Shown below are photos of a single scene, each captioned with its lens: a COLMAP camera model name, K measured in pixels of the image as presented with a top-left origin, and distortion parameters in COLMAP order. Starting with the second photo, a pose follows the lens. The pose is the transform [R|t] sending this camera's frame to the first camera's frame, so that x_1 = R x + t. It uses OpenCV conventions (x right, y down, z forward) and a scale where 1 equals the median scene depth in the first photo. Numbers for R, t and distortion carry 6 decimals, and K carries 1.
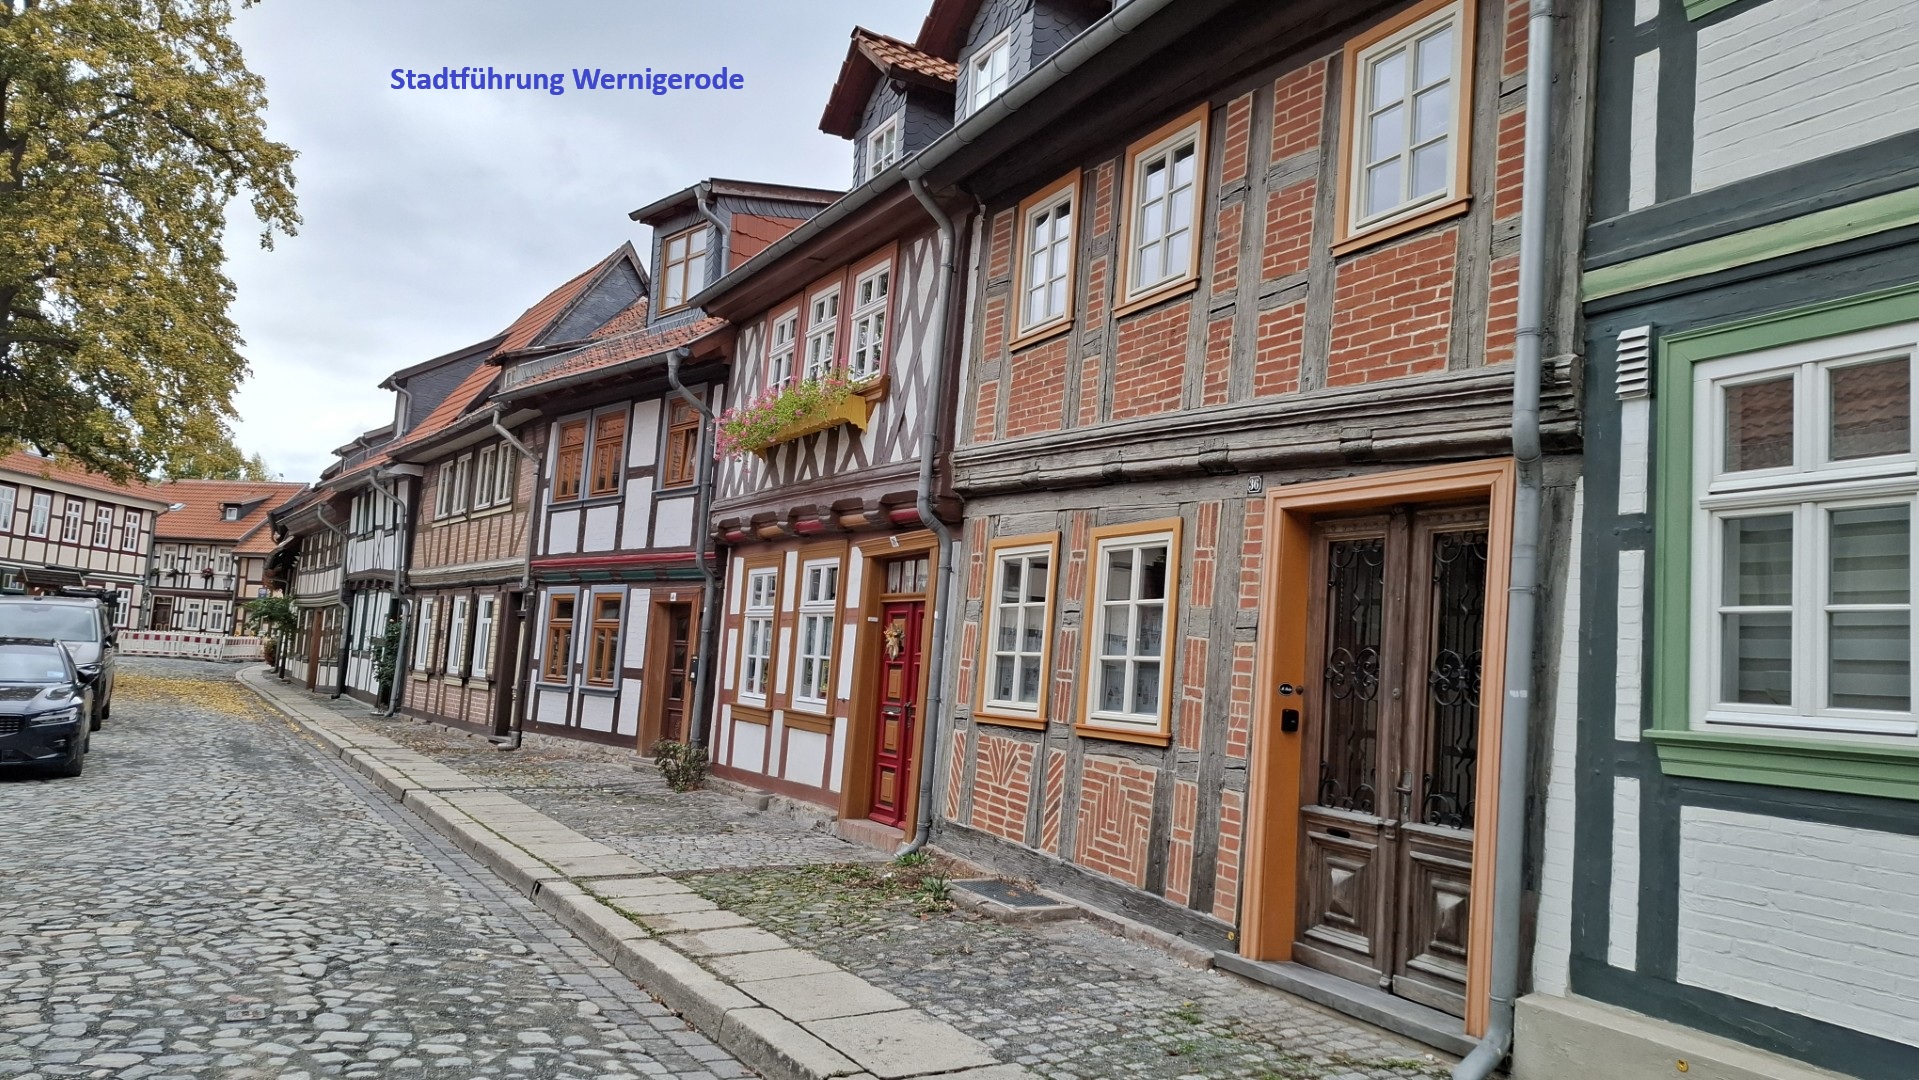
lens RADIAL K [[1315.0, 0, 956.9], [0, 1315.0, 554.6], [0, 0, 1]] dist [0.080591, -0.010318]
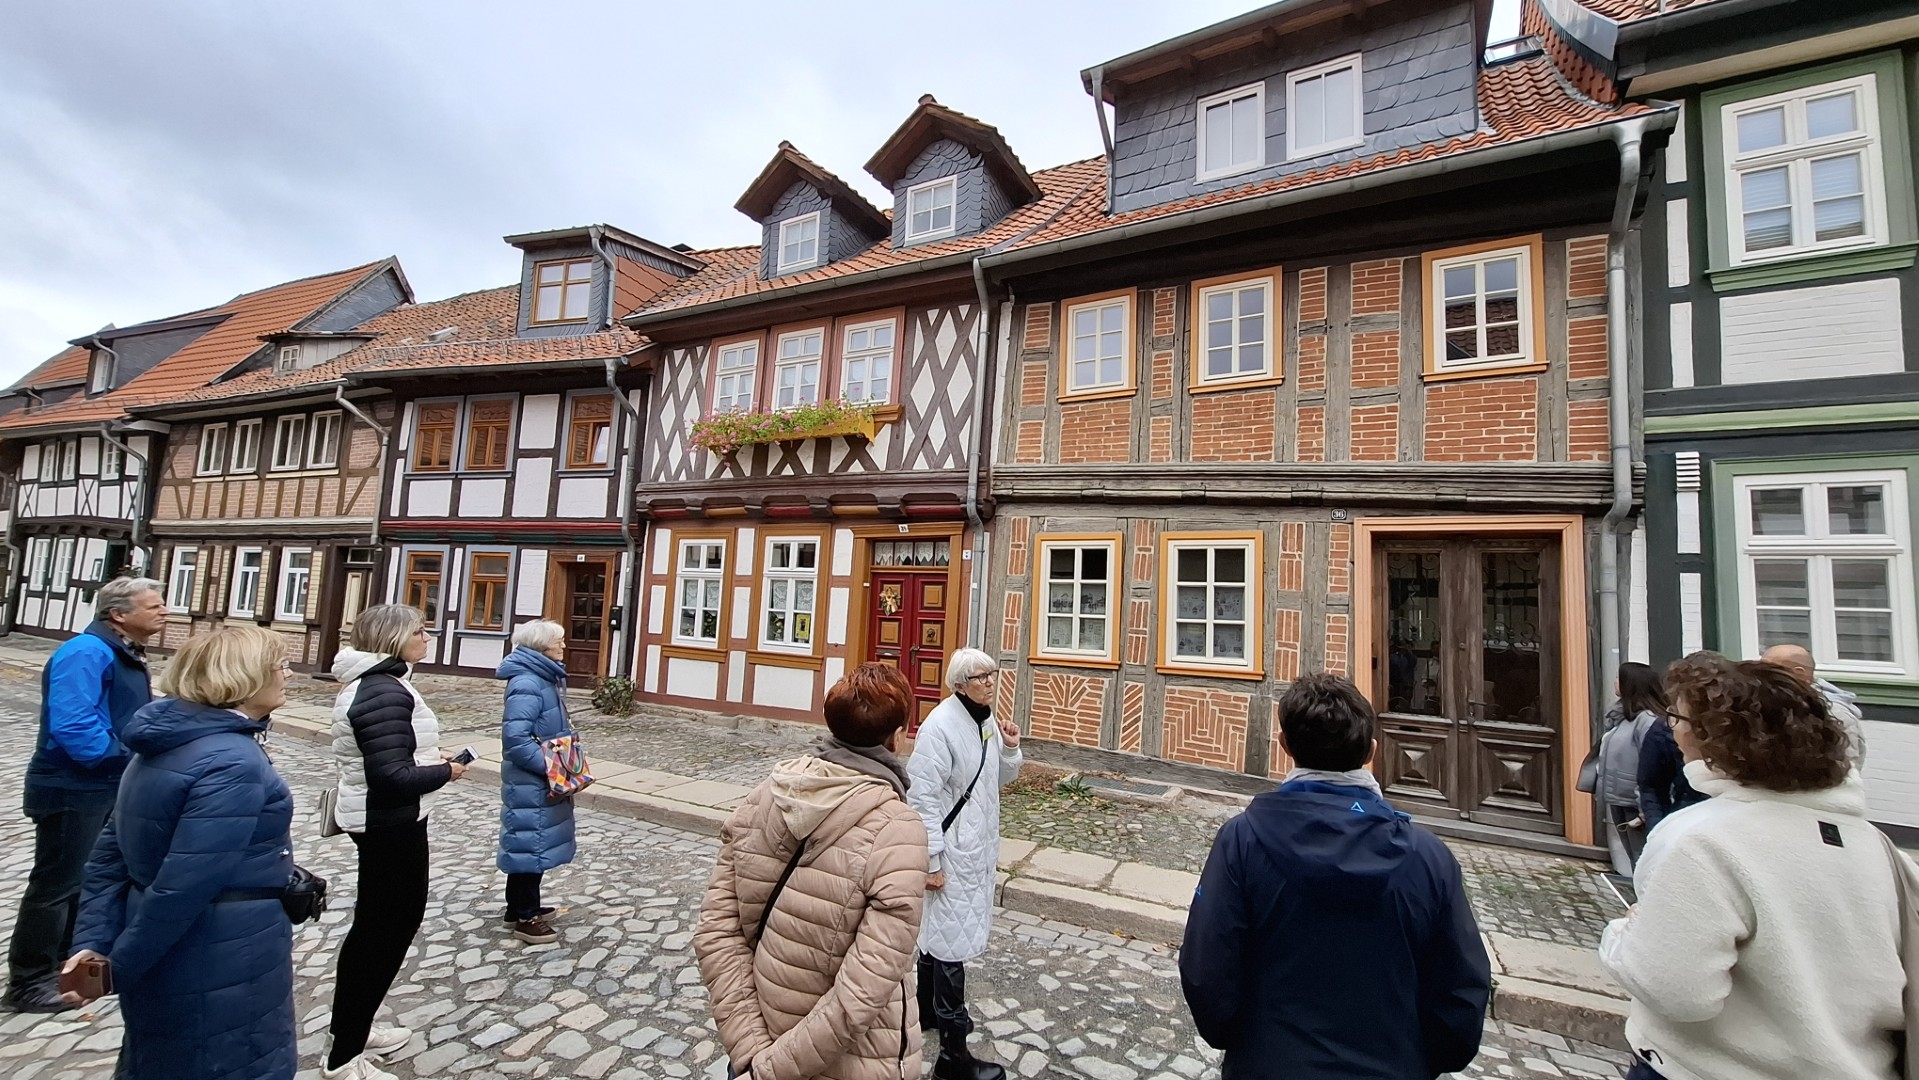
lens RADIAL K [[744.0, 0, 956.2], [0, 744.0, 546.4], [0, 0, 1]] dist [-0.009290, 0.001460]
pose [[0.838731, 0.017141, 0.544276, -0.448200], [-0.036954, 0.998992, 0.025486, -0.014027], [-0.543290, -0.041489, 0.838519, 0.346502]]
